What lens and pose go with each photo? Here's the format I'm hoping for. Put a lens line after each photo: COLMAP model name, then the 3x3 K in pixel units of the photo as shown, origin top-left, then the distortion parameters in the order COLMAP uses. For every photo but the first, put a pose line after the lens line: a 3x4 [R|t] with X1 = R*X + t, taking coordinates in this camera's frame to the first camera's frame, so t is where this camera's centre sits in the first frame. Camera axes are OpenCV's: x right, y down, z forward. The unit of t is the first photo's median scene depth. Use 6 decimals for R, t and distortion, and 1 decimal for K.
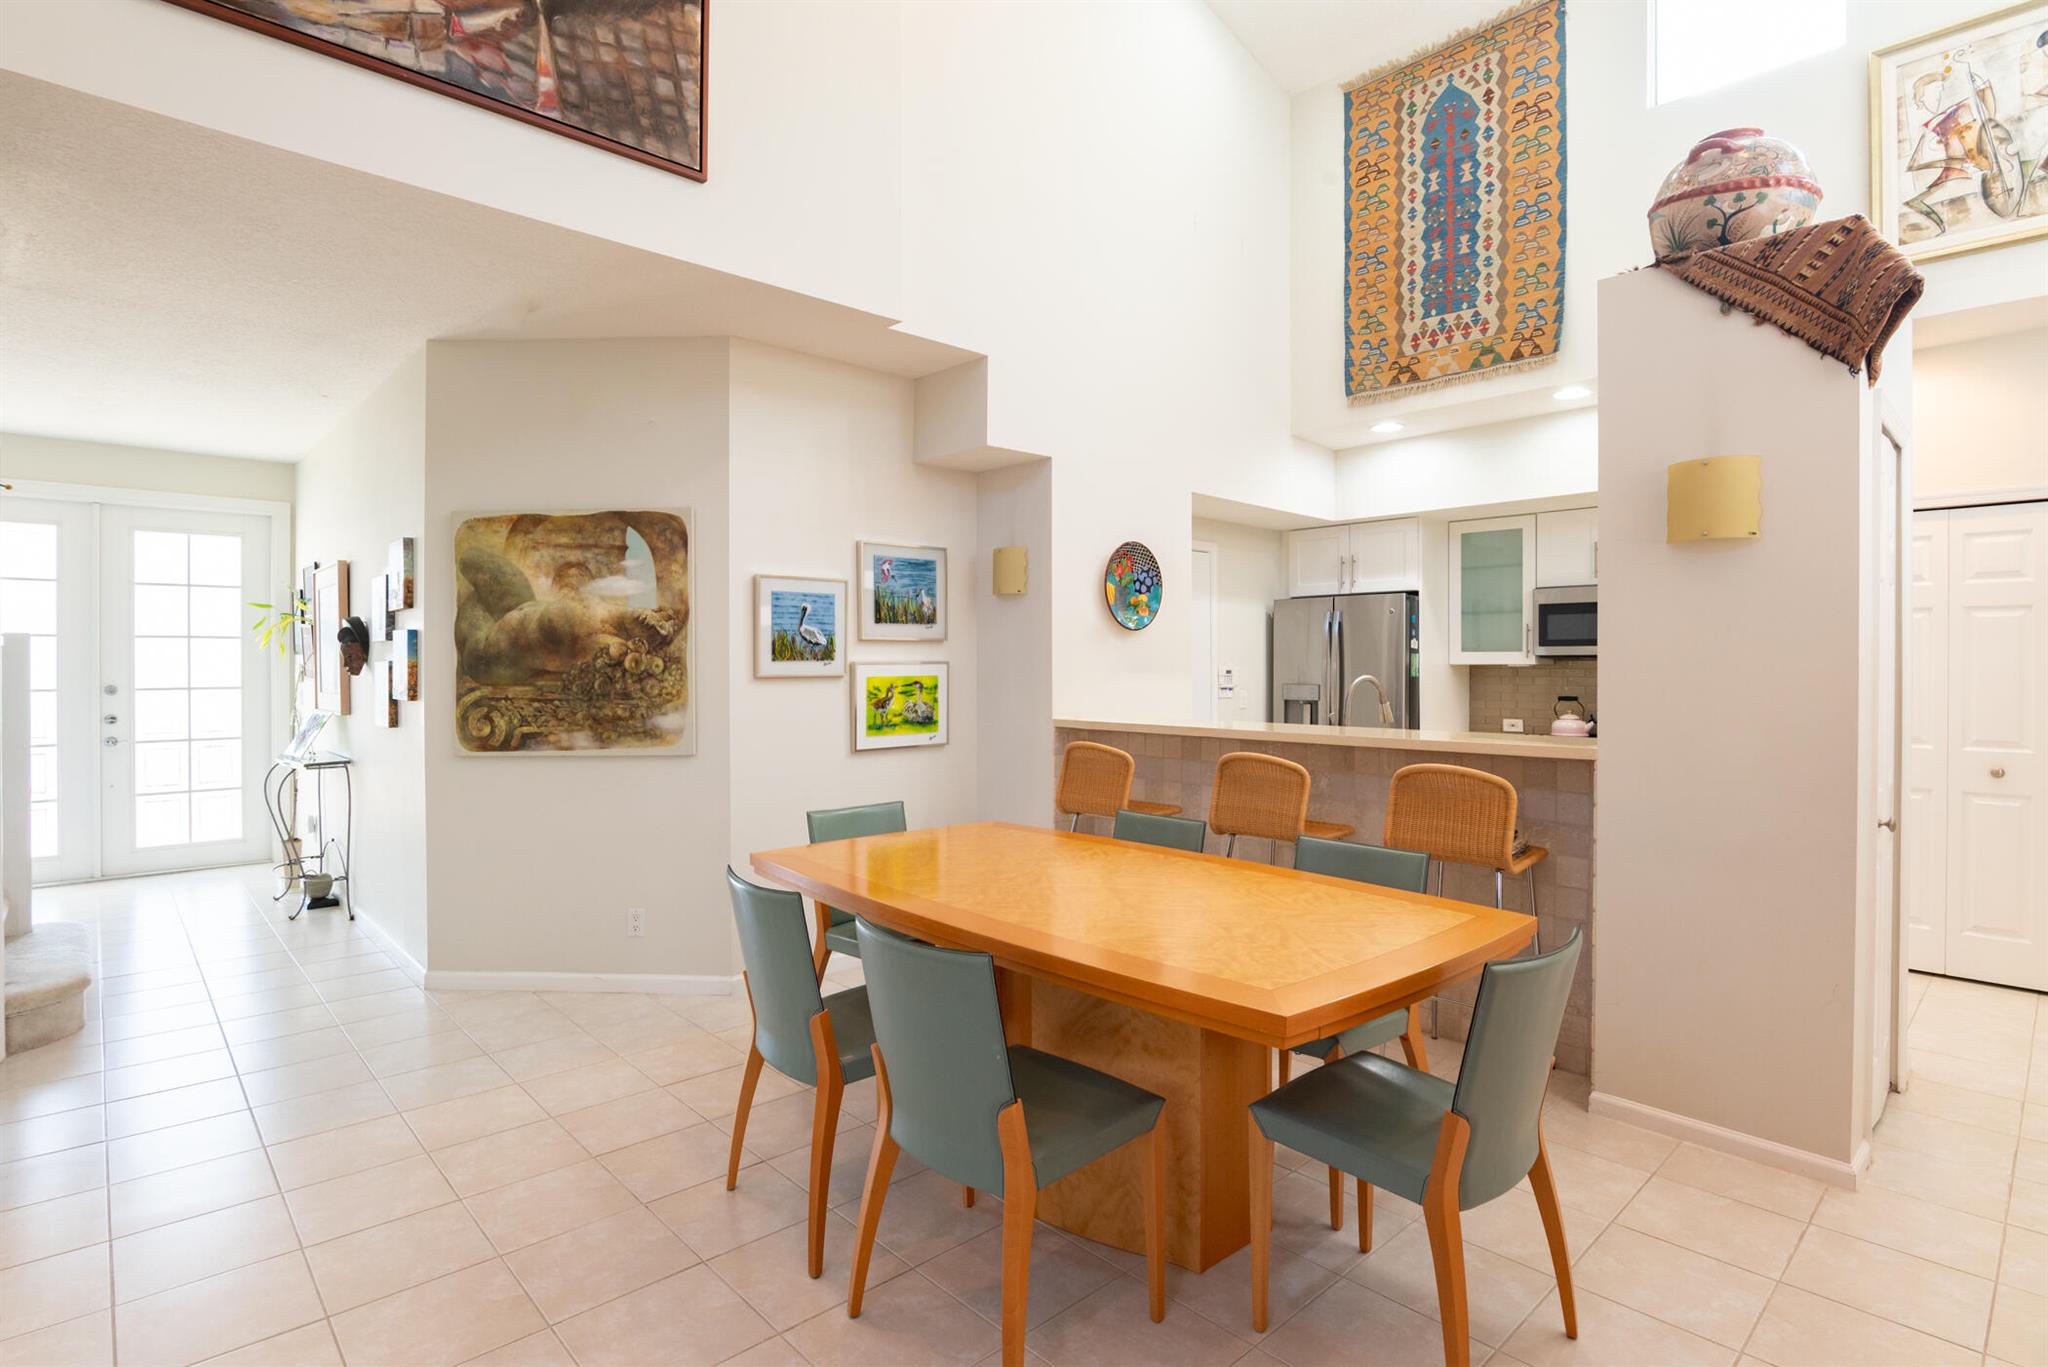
lens RADIAL K [[1007.6, 0, 1026.3], [0, 1007.6, 667.6], [0, 0, 1]] dist [-0.022498, 0.000417]
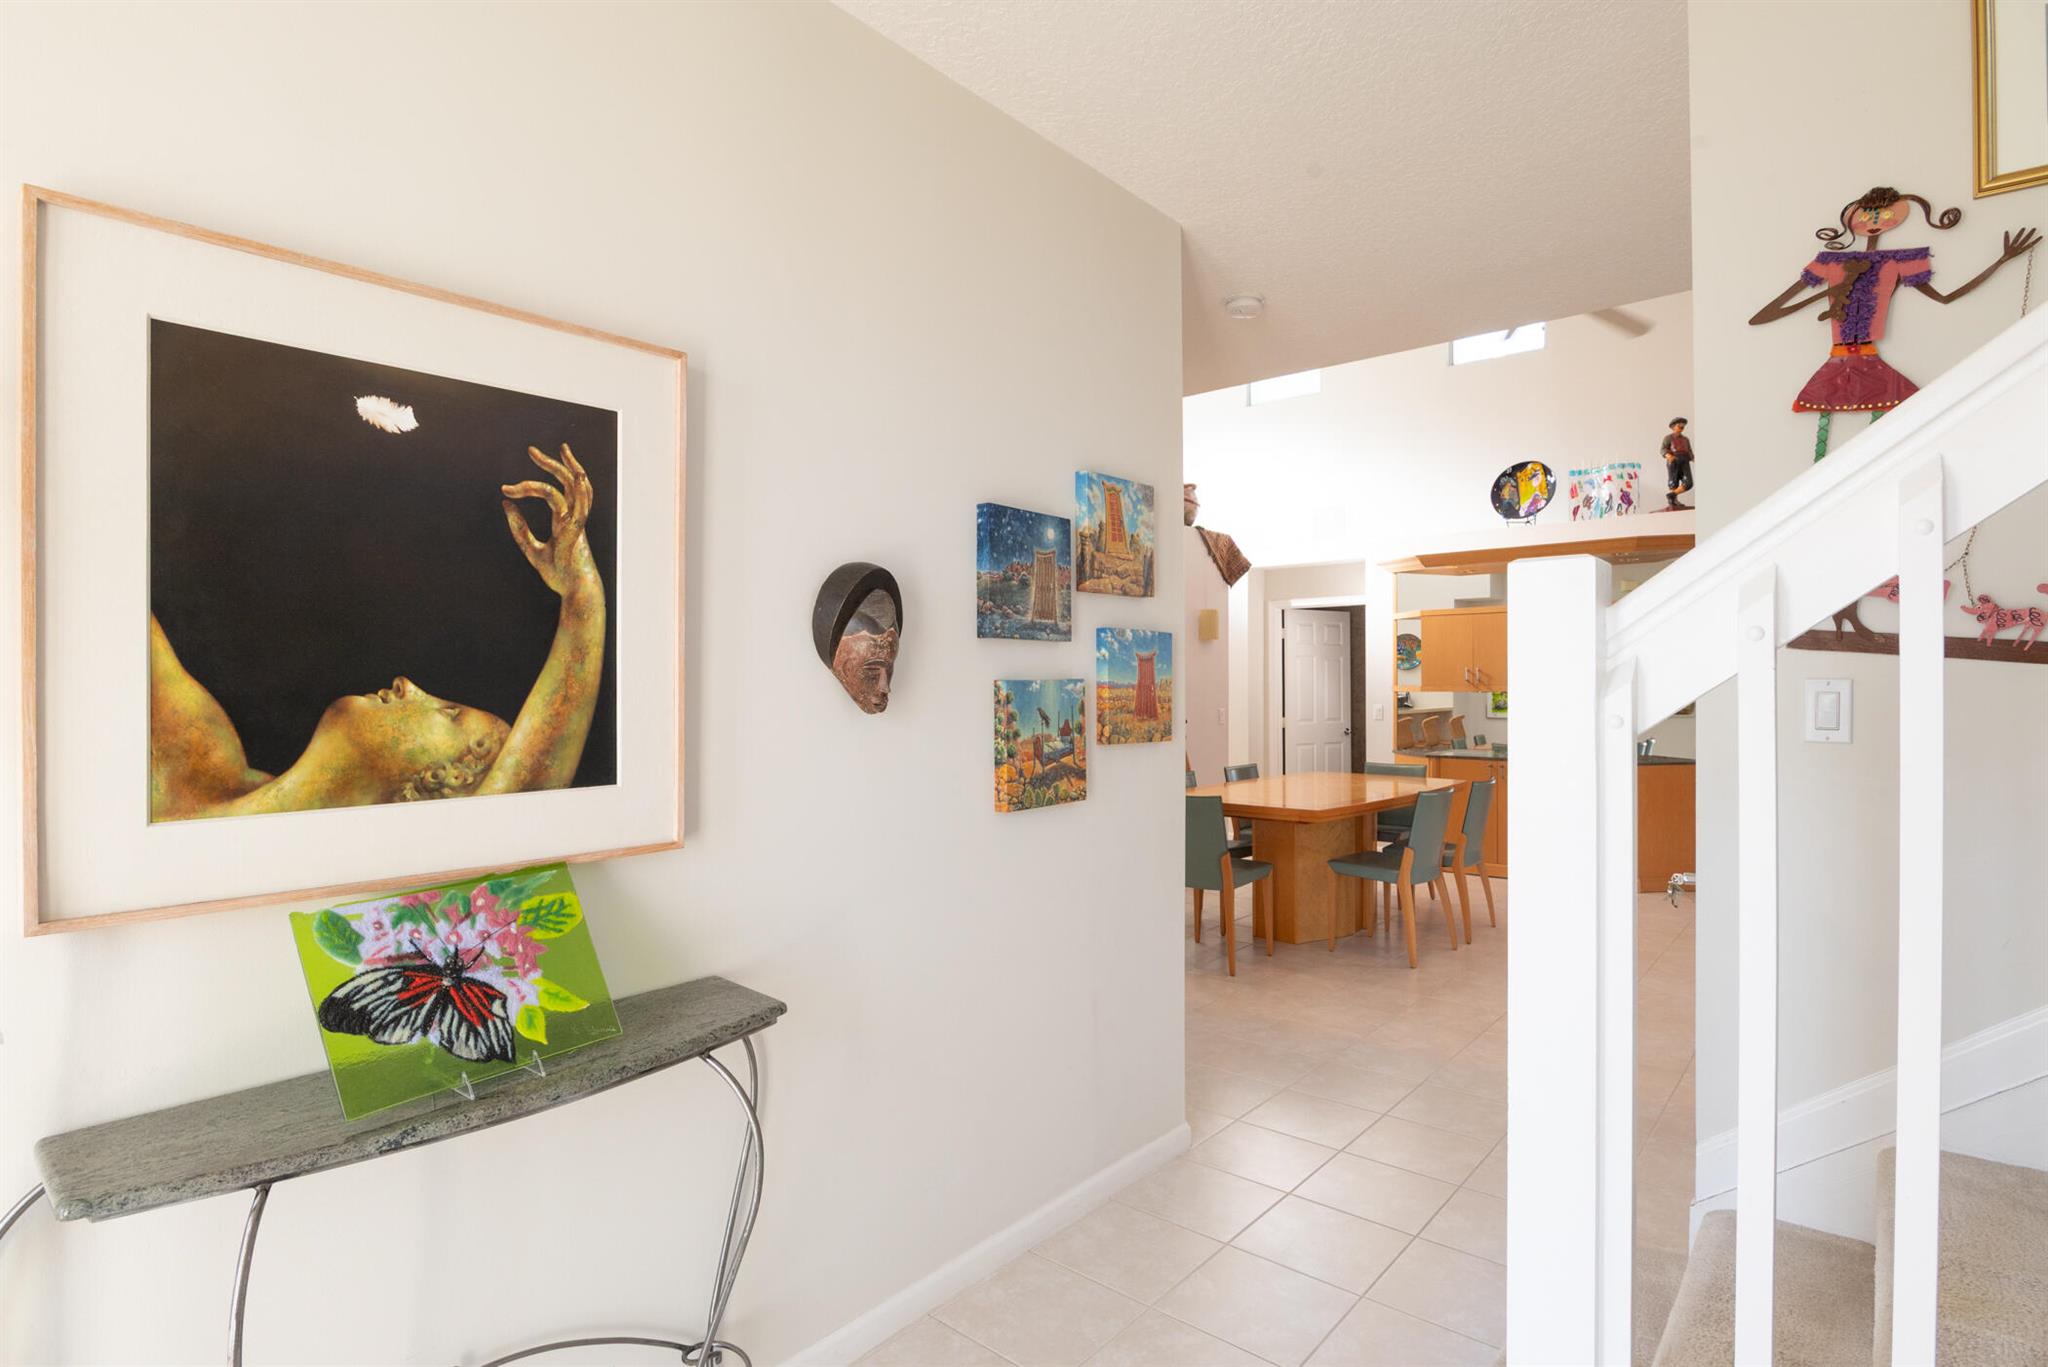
lens RADIAL K [[1032.3, 0, 994.9], [0, 1032.3, 685.5], [0, 0, 1]] dist [-0.022597, -0.000446]
pose [[-0.094708, 0.001374, 0.995504, -1.065428], [0.007155, 0.999974, -0.000699, -0.004883], [-0.995479, 0.007057, -0.094716, 0.980271]]
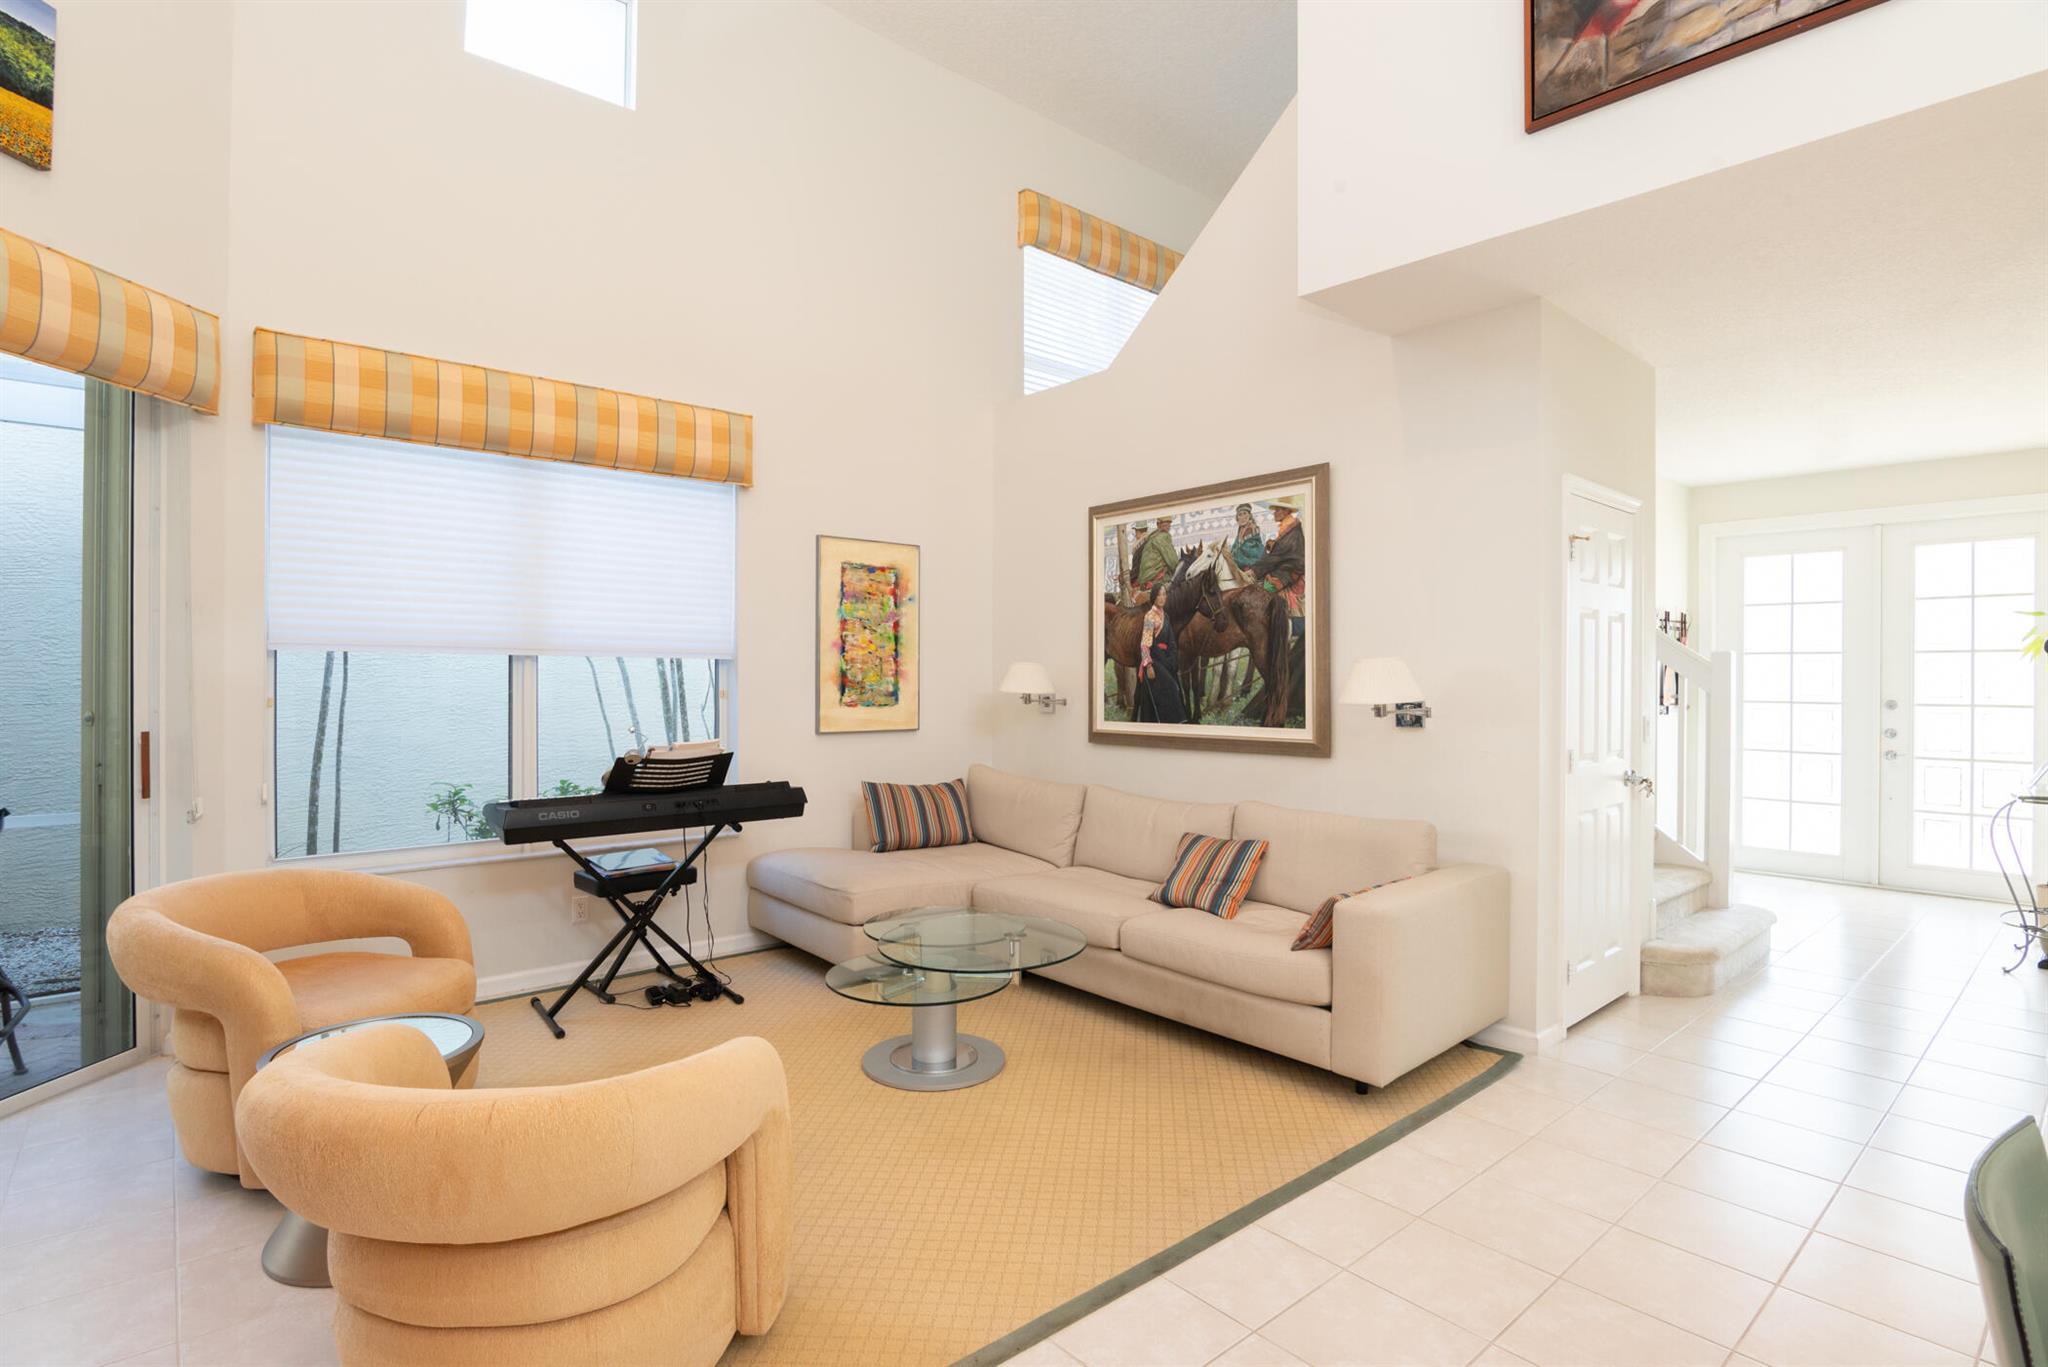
lens RADIAL K [[998.5, 0, 1030.0], [0, 998.5, 681.7], [0, 0, 1]] dist [-0.019465, -0.001070]
pose [[-0.032447, 0.005593, -0.999458, 0.154863], [-0.008619, 0.999946, 0.005876, 0.000684], [0.999436, 0.008805, -0.032397, 0.177594]]
